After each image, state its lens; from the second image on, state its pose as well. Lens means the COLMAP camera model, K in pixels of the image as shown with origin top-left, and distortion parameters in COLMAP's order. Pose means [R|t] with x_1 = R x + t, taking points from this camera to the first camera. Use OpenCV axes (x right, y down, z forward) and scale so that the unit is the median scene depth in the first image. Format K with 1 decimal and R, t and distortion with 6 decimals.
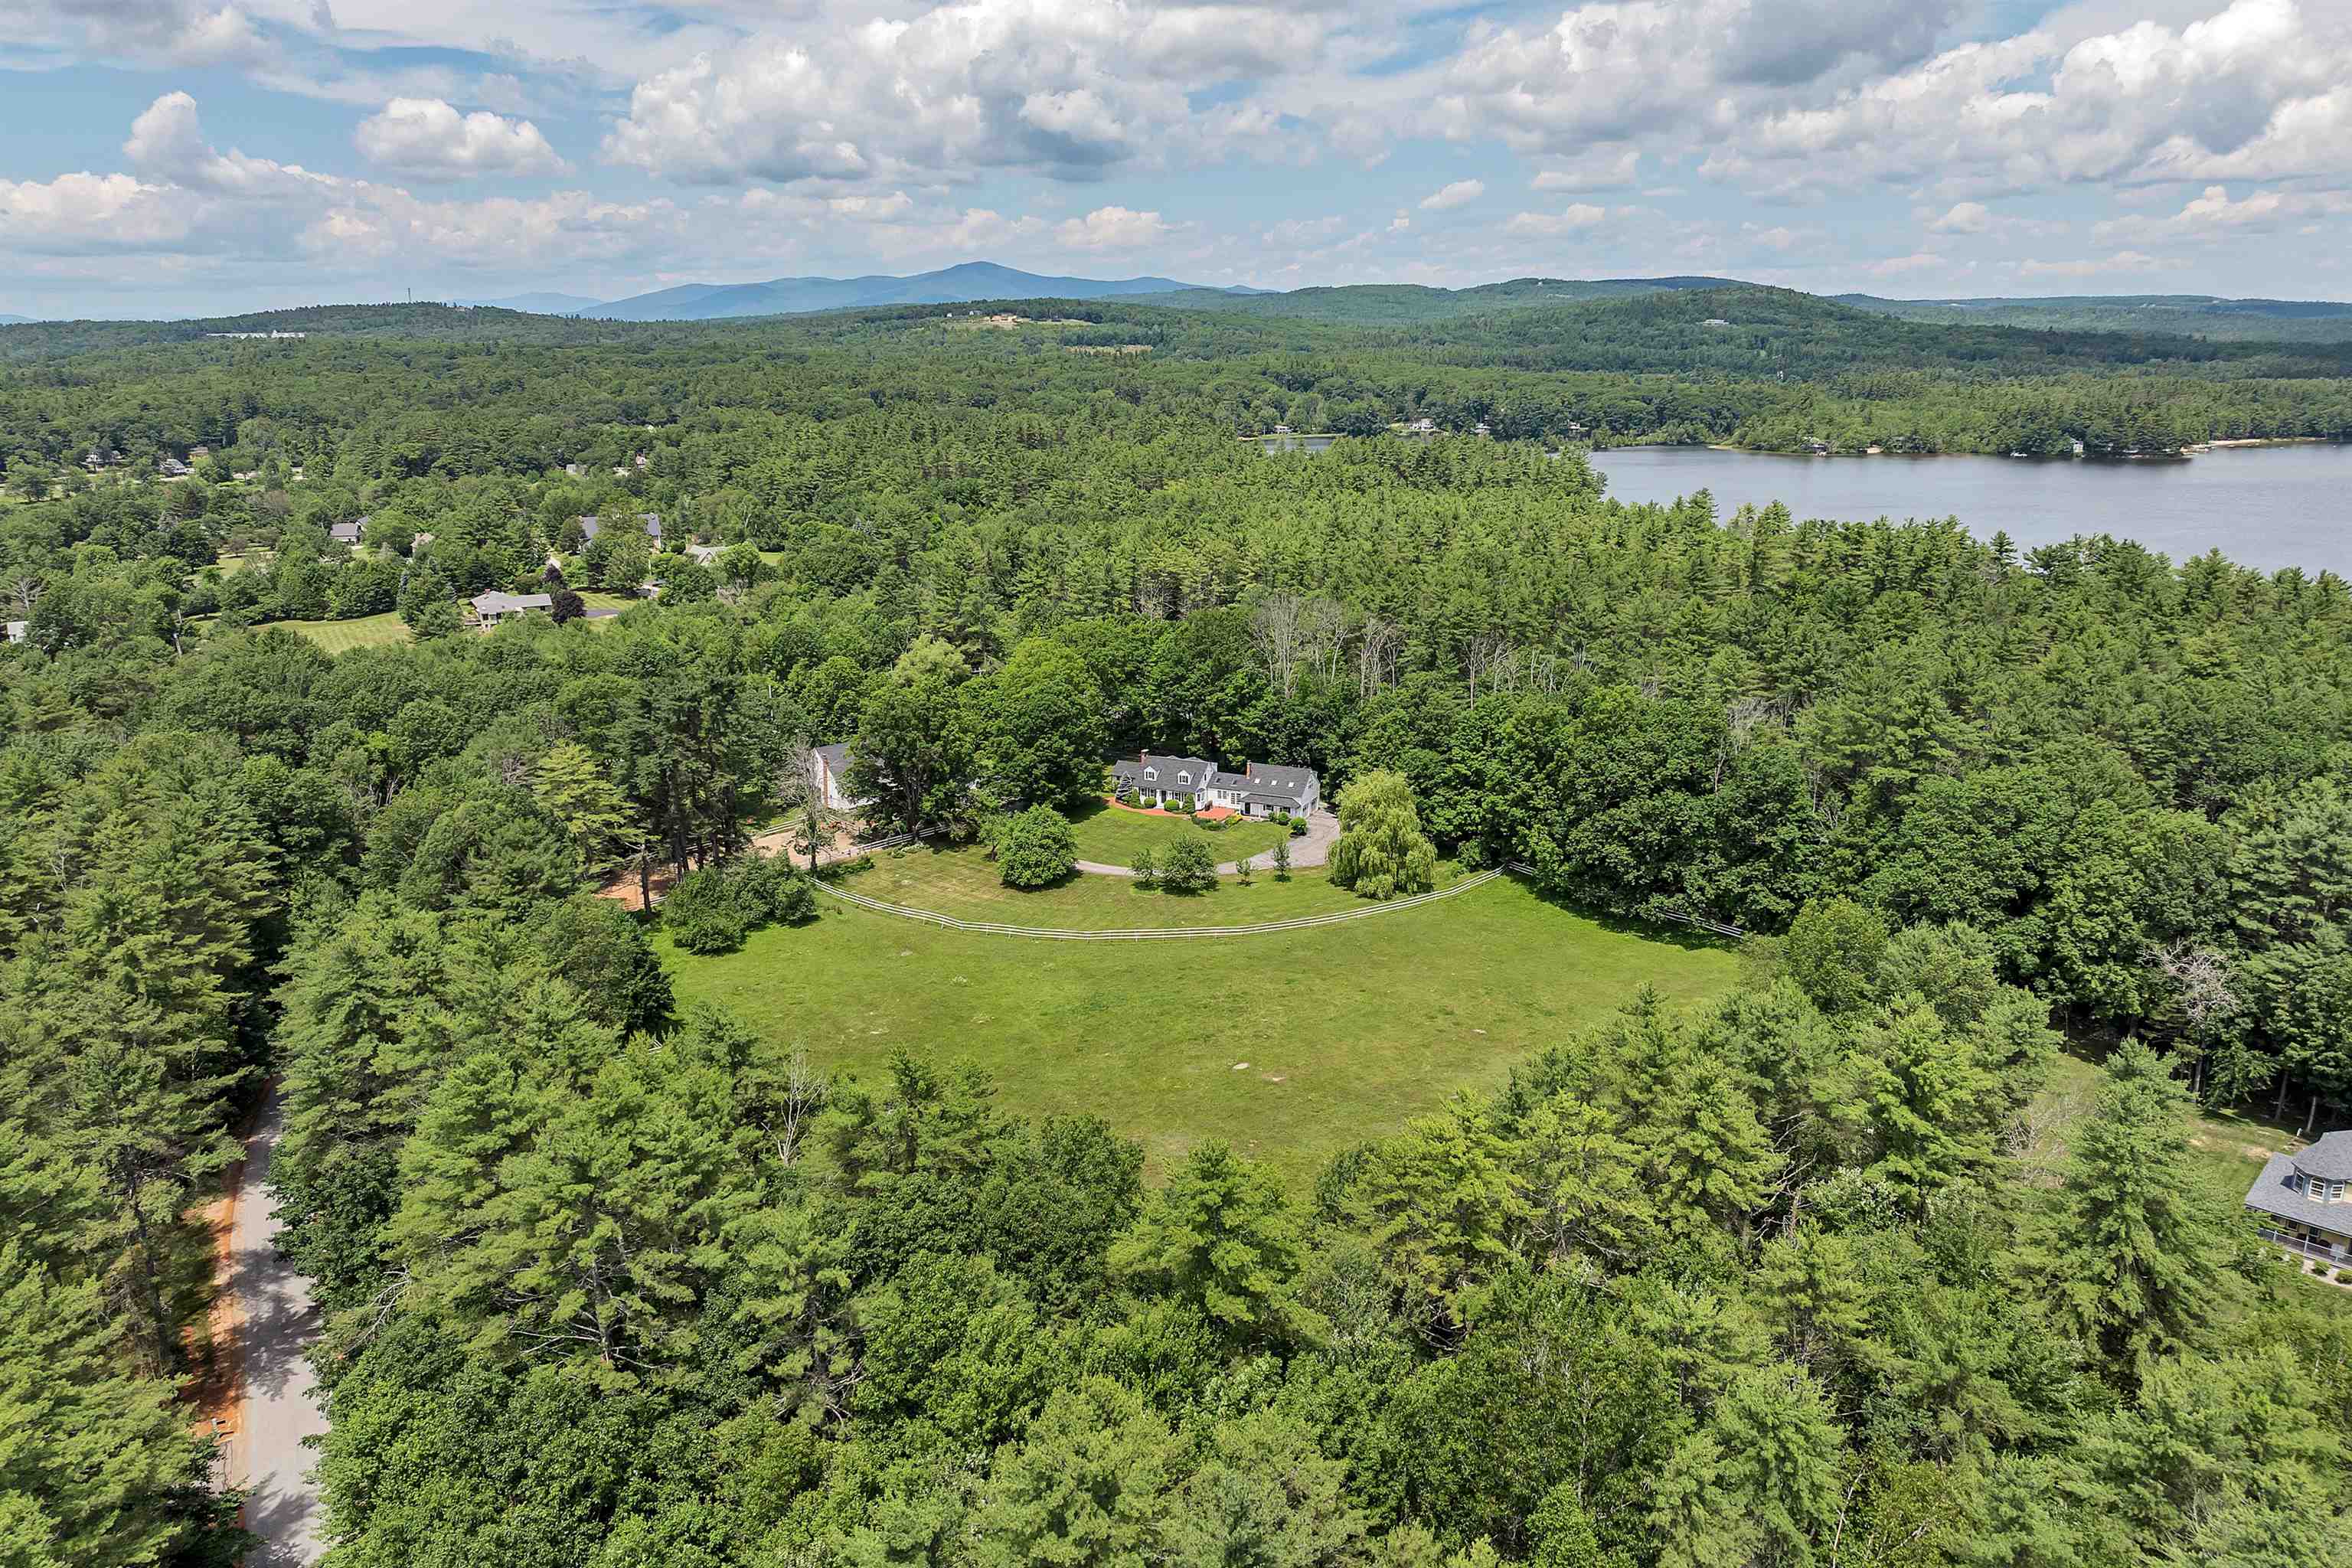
lens RADIAL K [[1687.0, 0, 1189.6], [0, 1687.0, 783.9], [0, 0, 1]] dist [-0.026411, -0.002797]
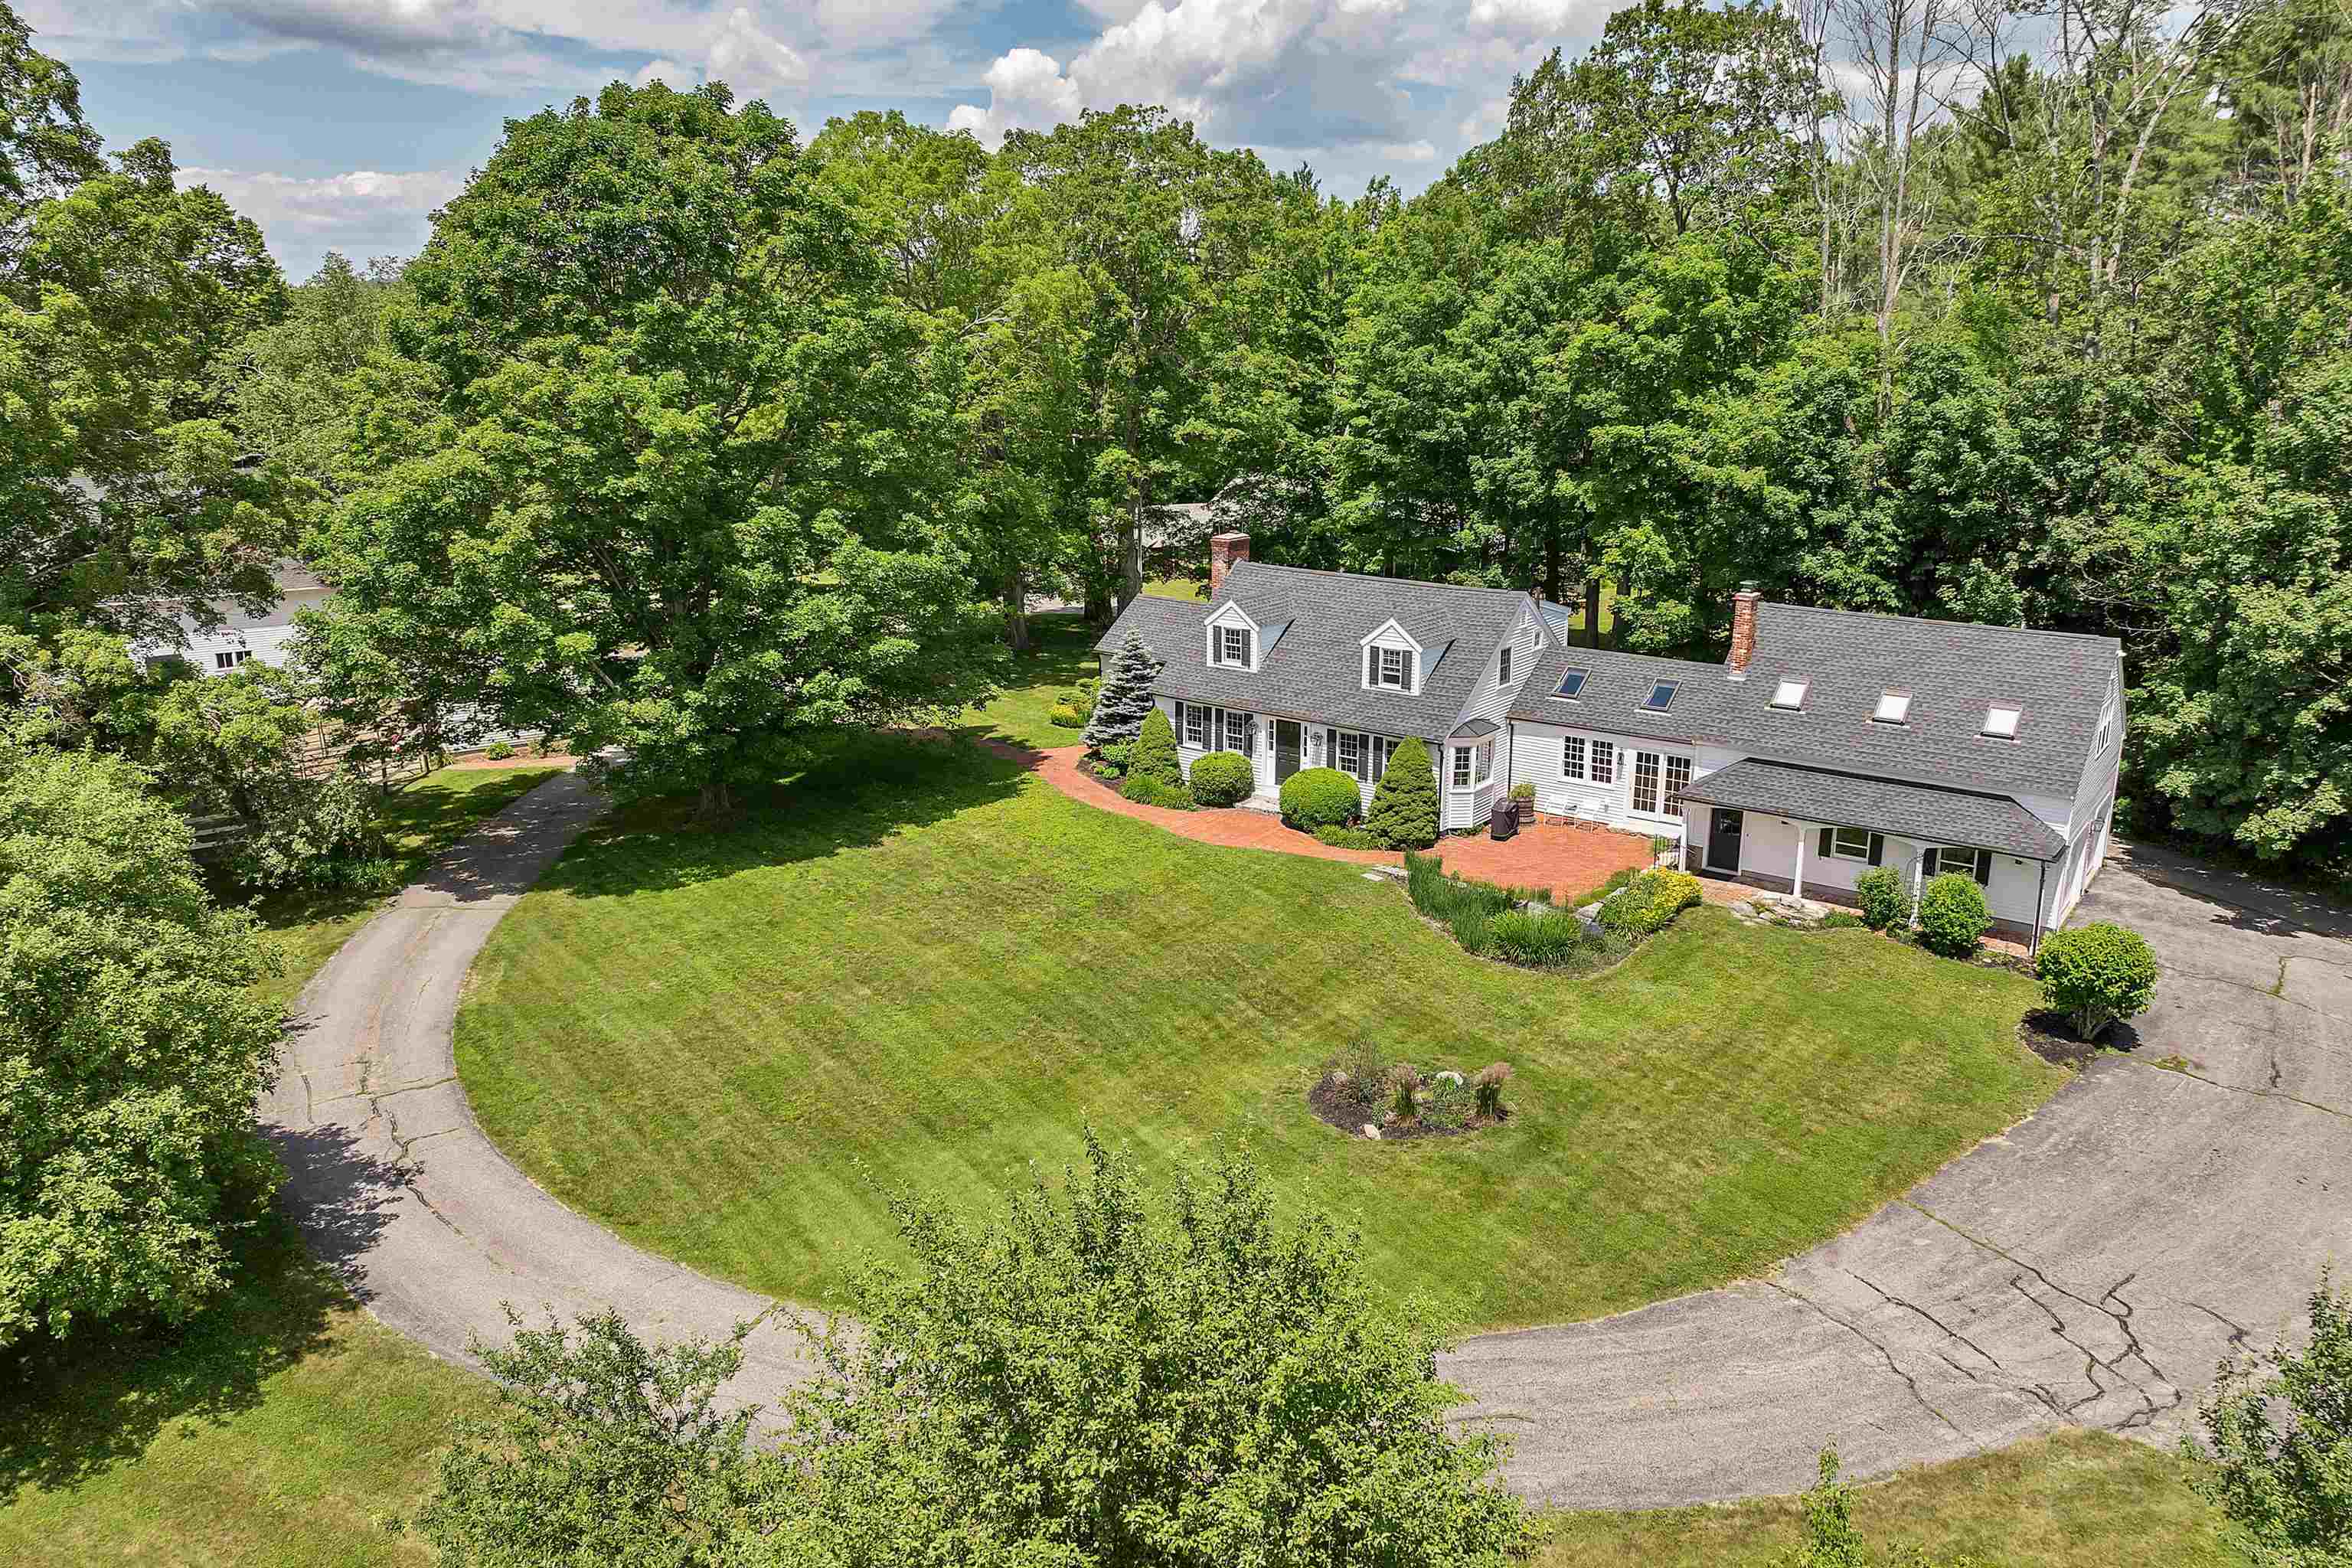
lens RADIAL K [[1687.0, 0, 1189.6], [0, 1687.0, 783.9], [0, 0, 1]] dist [-0.026411, -0.002797]
pose [[0.979791, 0.061250, -0.190418, 0.011436], [-0.059603, 0.998119, 0.014370, 0.009125], [0.190940, -0.002730, 0.981598, 0.802456]]
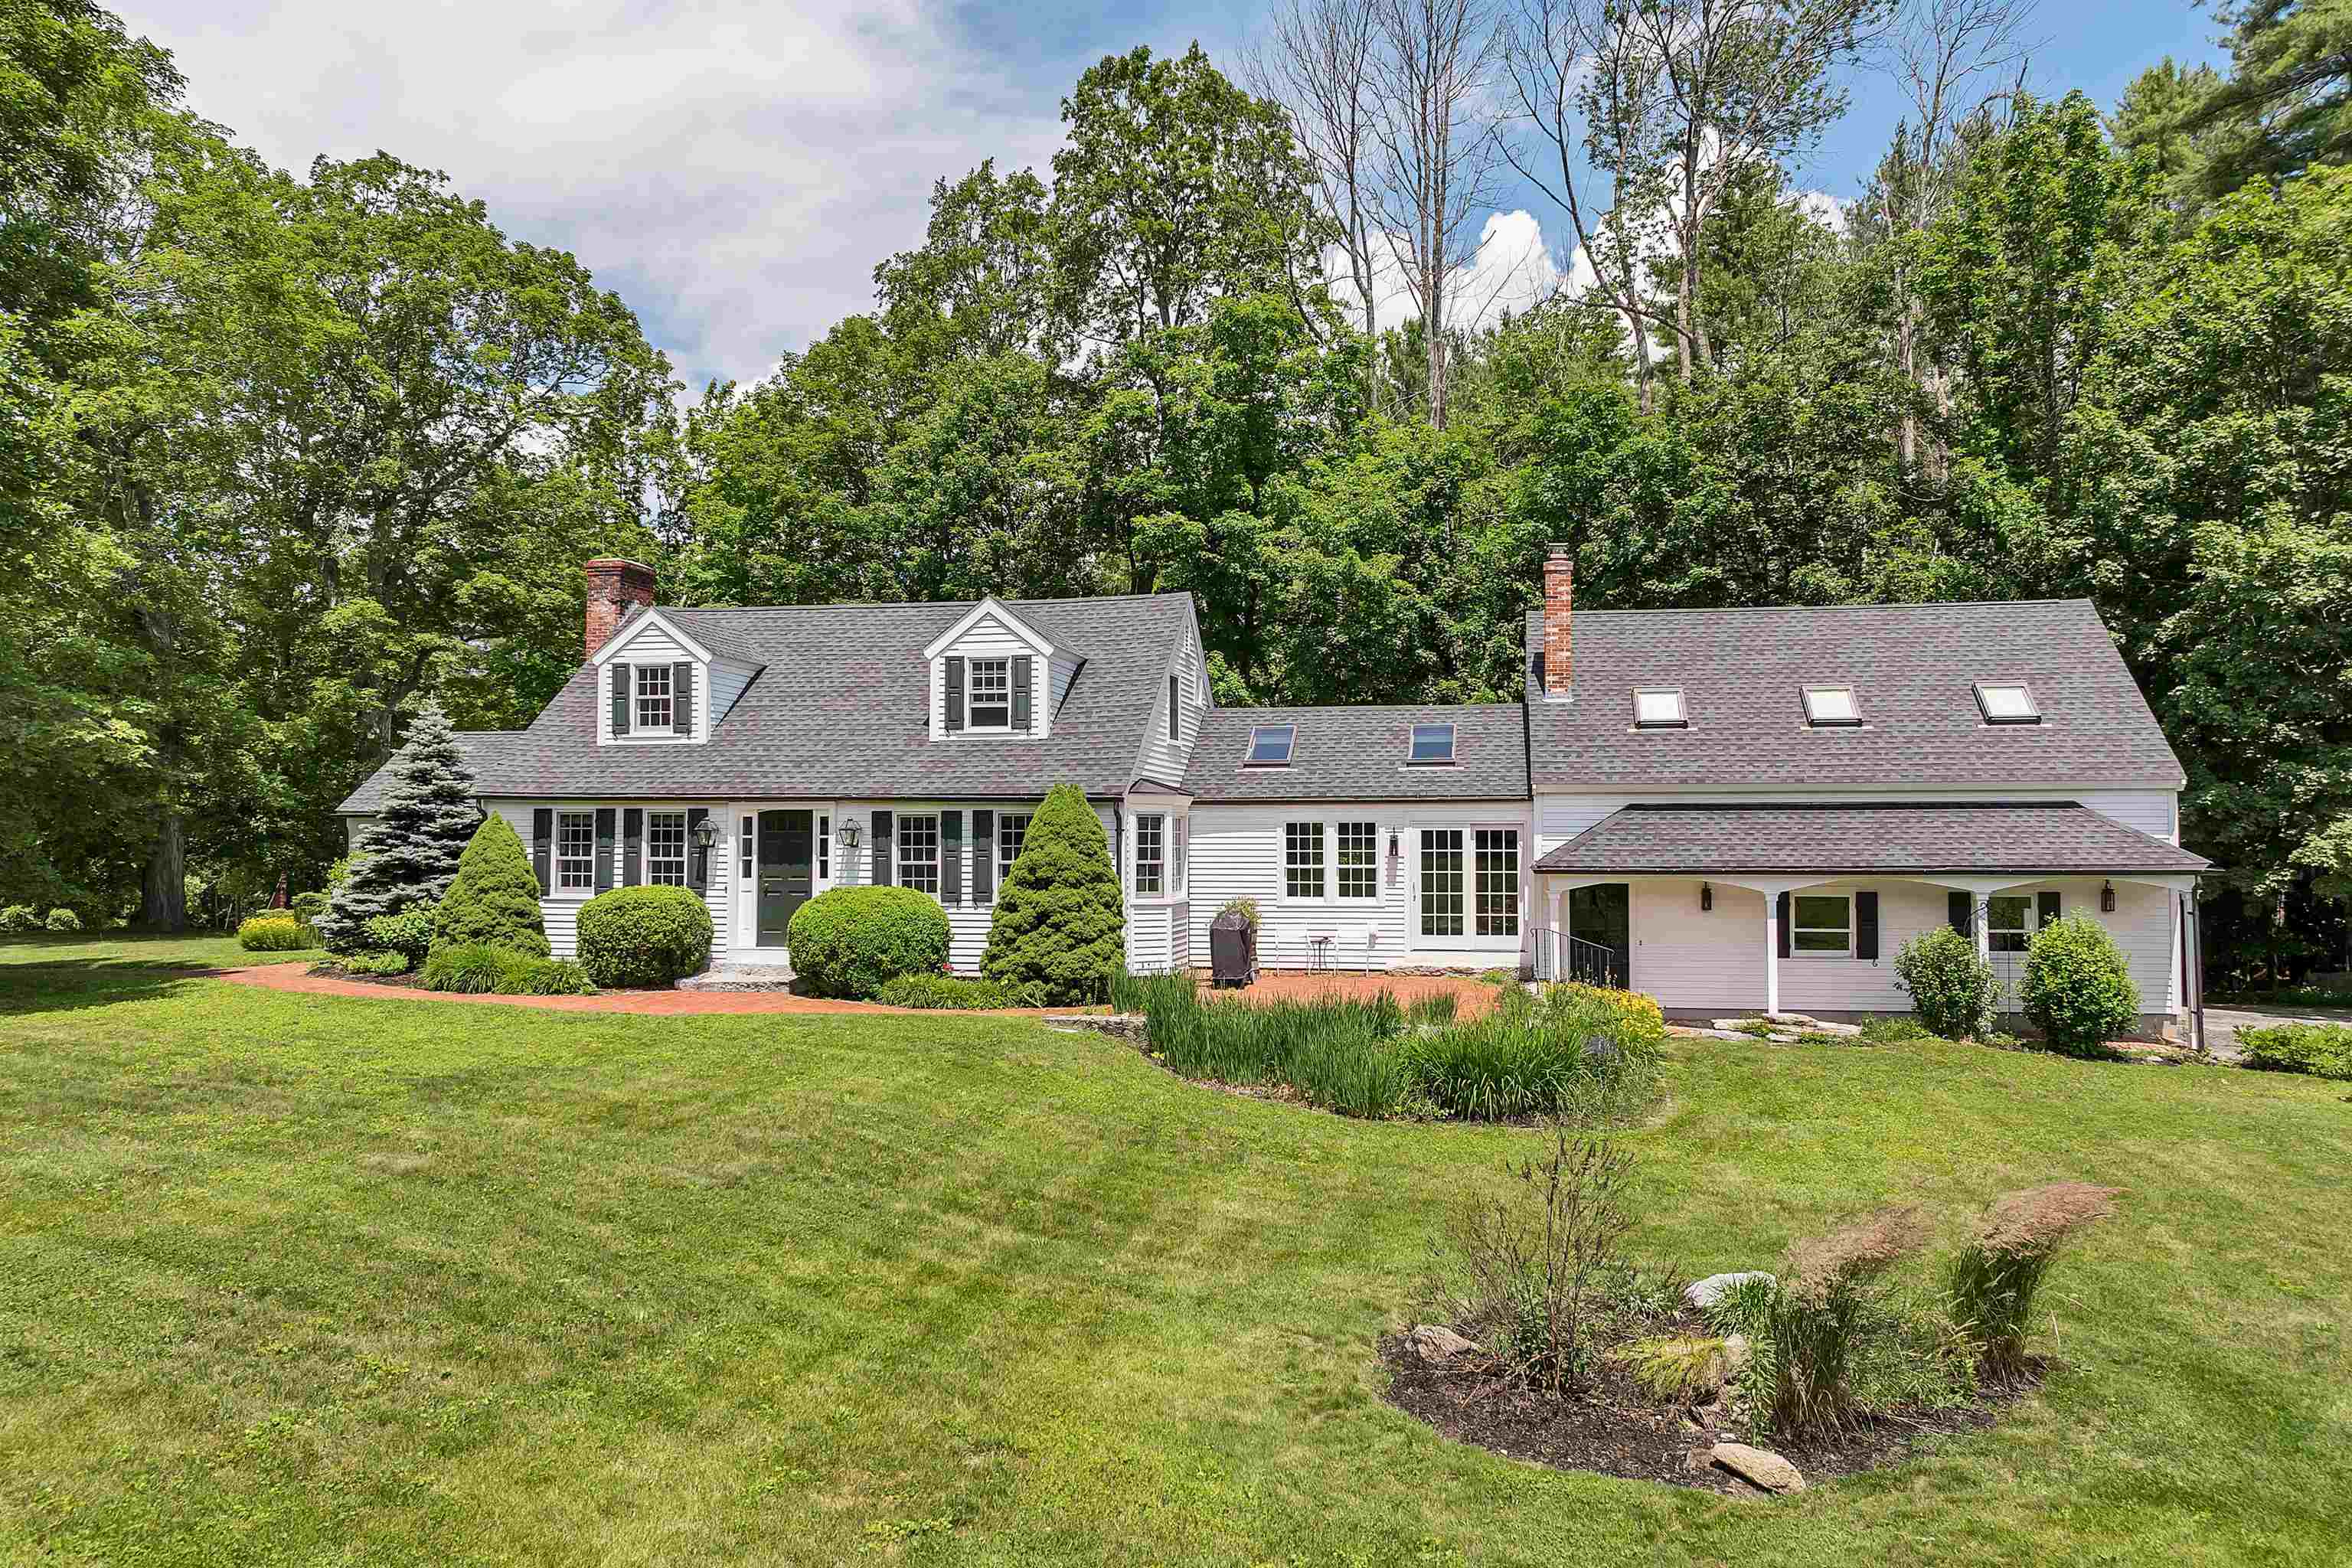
lens RADIAL K [[1687.0, 0, 1189.6], [0, 1687.0, 783.9], [0, 0, 1]] dist [-0.026411, -0.002797]
pose [[0.968461, 0.016642, 0.248611, -0.016917], [0.057472, 0.955943, -0.287872, 0.032637], [-0.242448, 0.293080, 0.924837, 0.899339]]
